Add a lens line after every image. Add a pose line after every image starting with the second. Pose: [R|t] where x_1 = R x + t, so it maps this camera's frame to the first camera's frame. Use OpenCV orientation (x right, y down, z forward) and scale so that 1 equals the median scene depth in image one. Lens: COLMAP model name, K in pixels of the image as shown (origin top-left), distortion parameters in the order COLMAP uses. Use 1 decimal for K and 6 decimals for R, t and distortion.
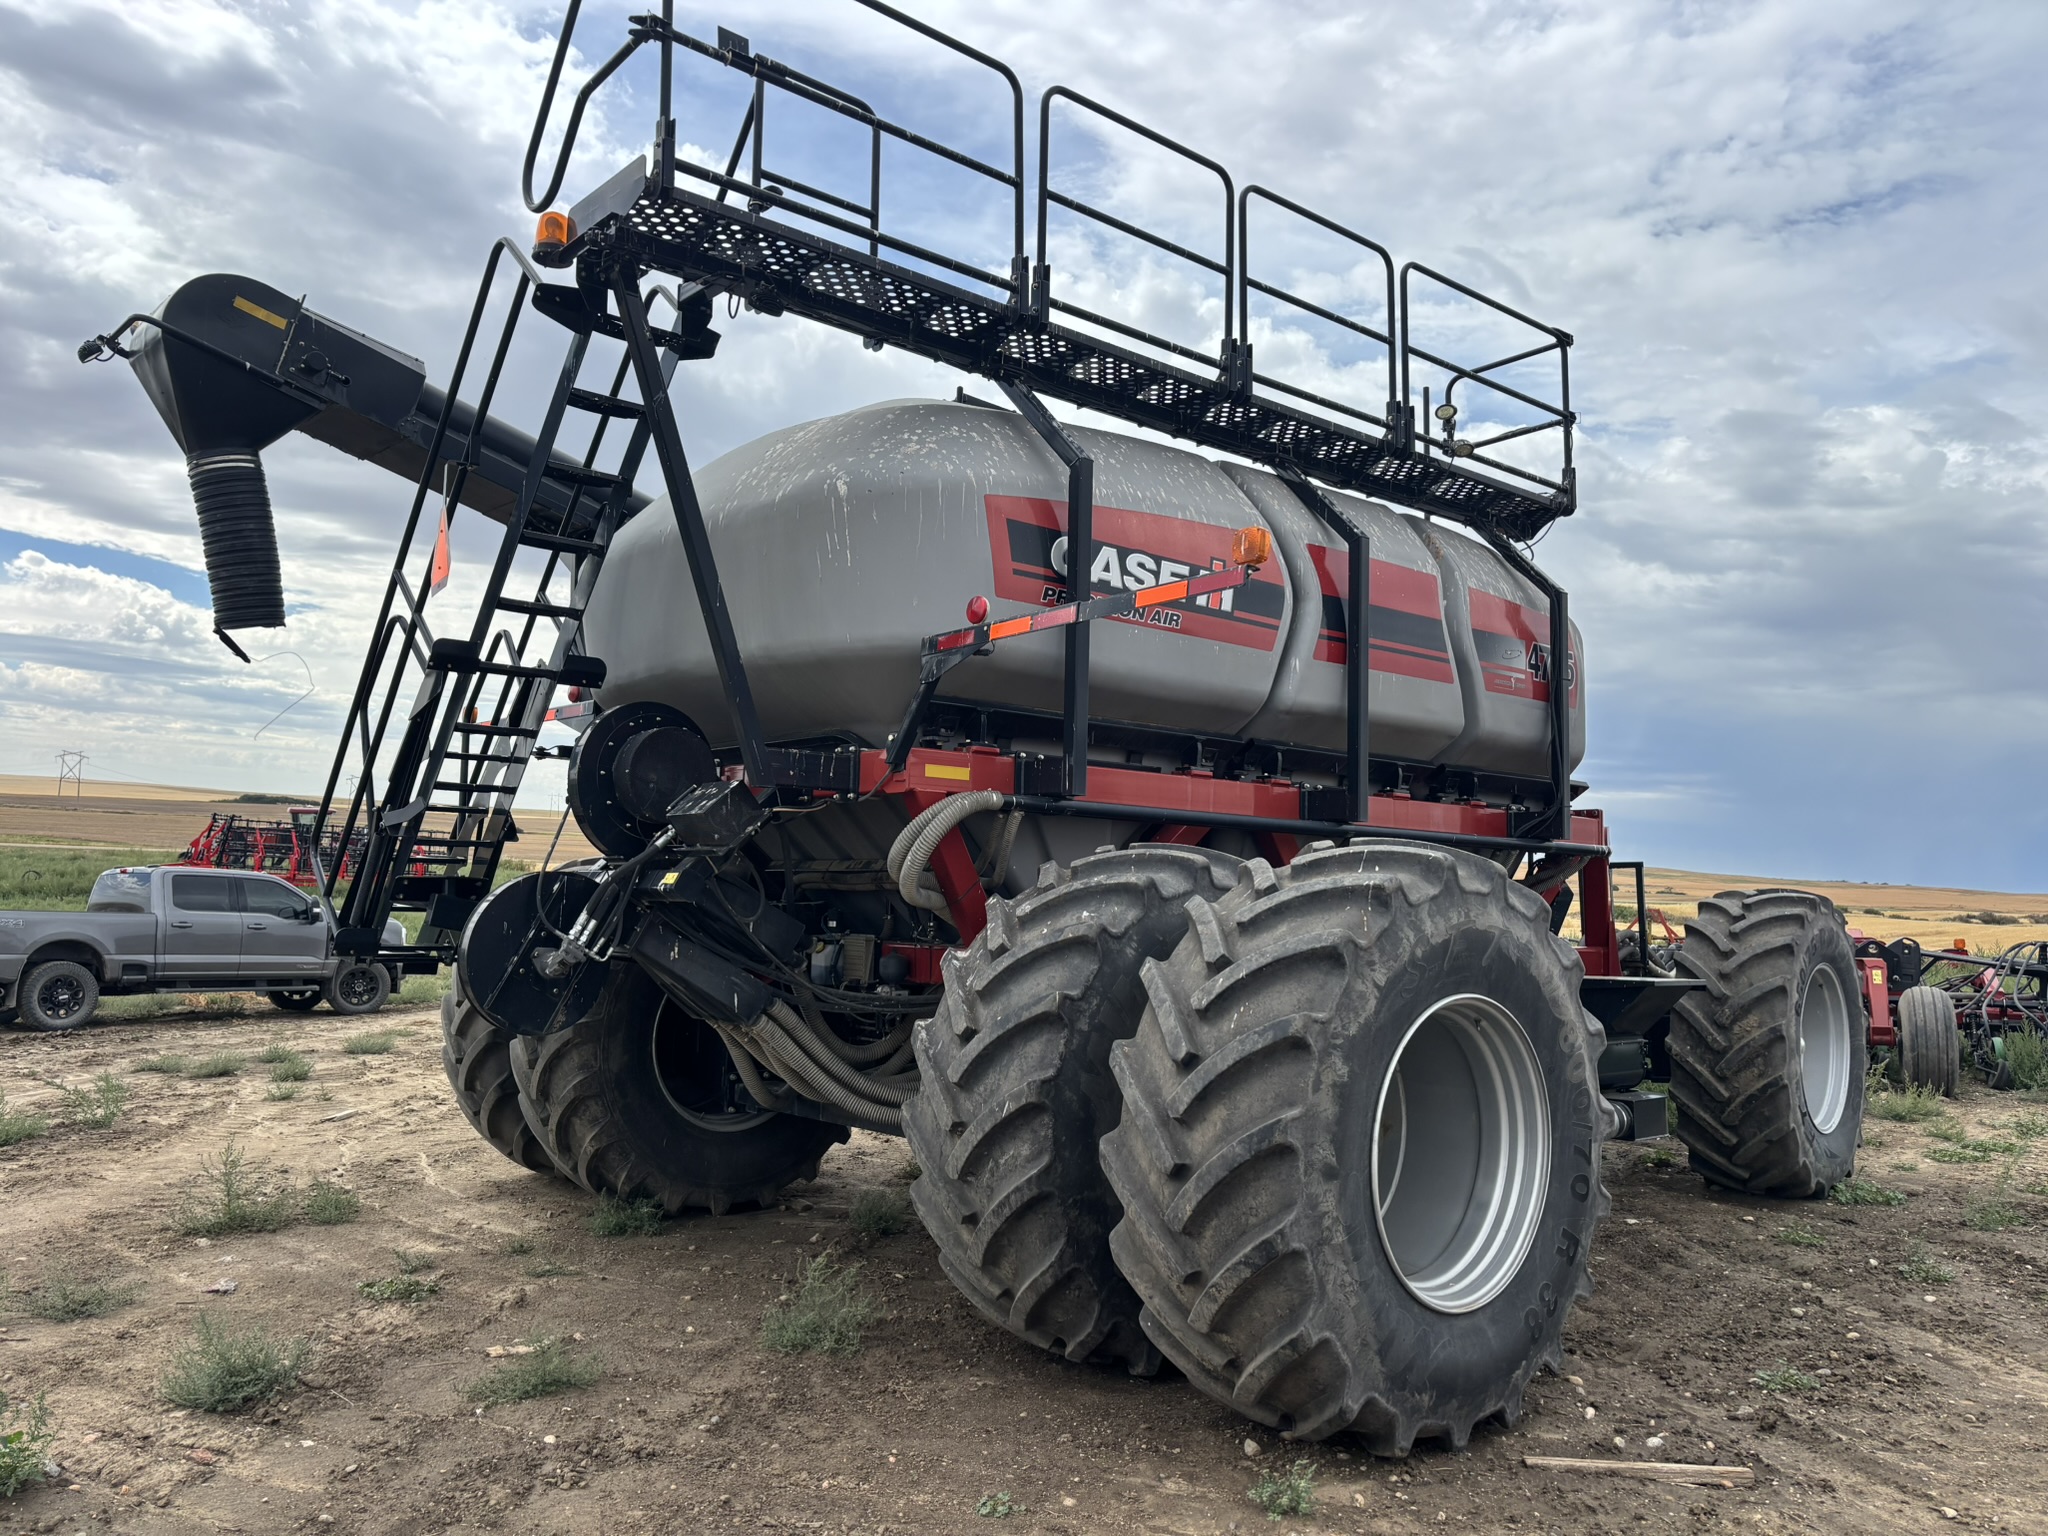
lens RADIAL K [[1533.7, 0, 1012.3], [0, 1533.7, 776.4], [0, 0, 1]] dist [0.049791, -0.044412]
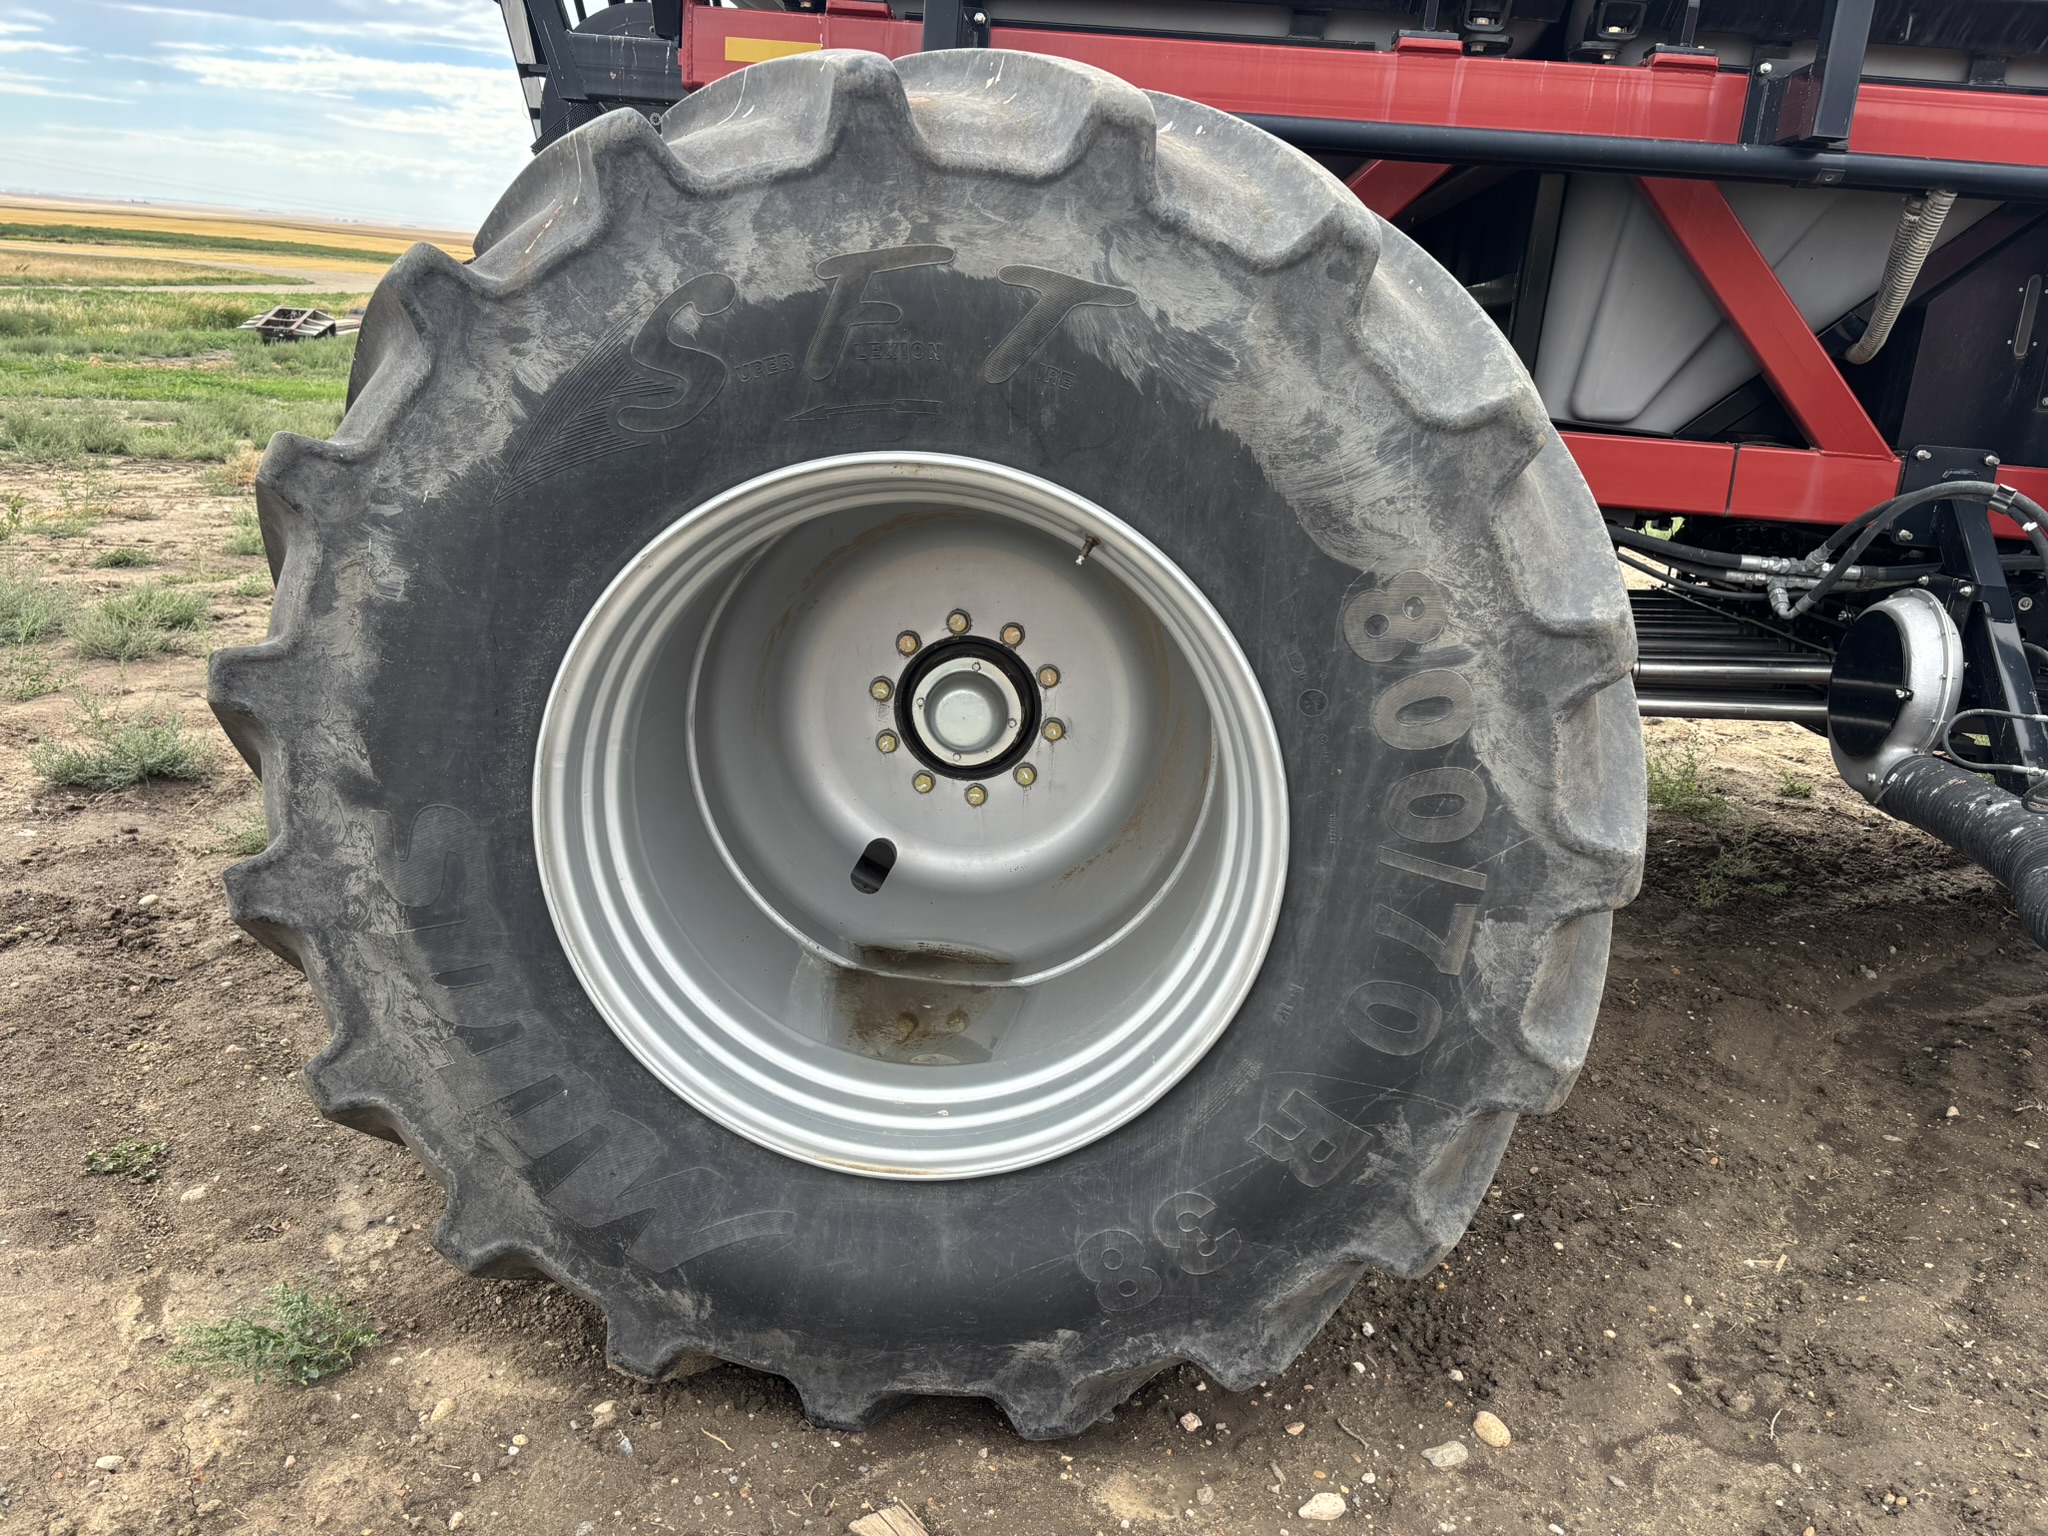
lens RADIAL K [[1533.7, 0, 1026.1], [0, 1533.7, 766.4], [0, 0, 1]] dist [0.049791, -0.044412]
pose [[0.705185, 0.206436, -0.678305, 0.608636], [0.001328, 0.956289, 0.292419, 0.107896], [0.709022, -0.207110, 0.674087, 0.771700]]
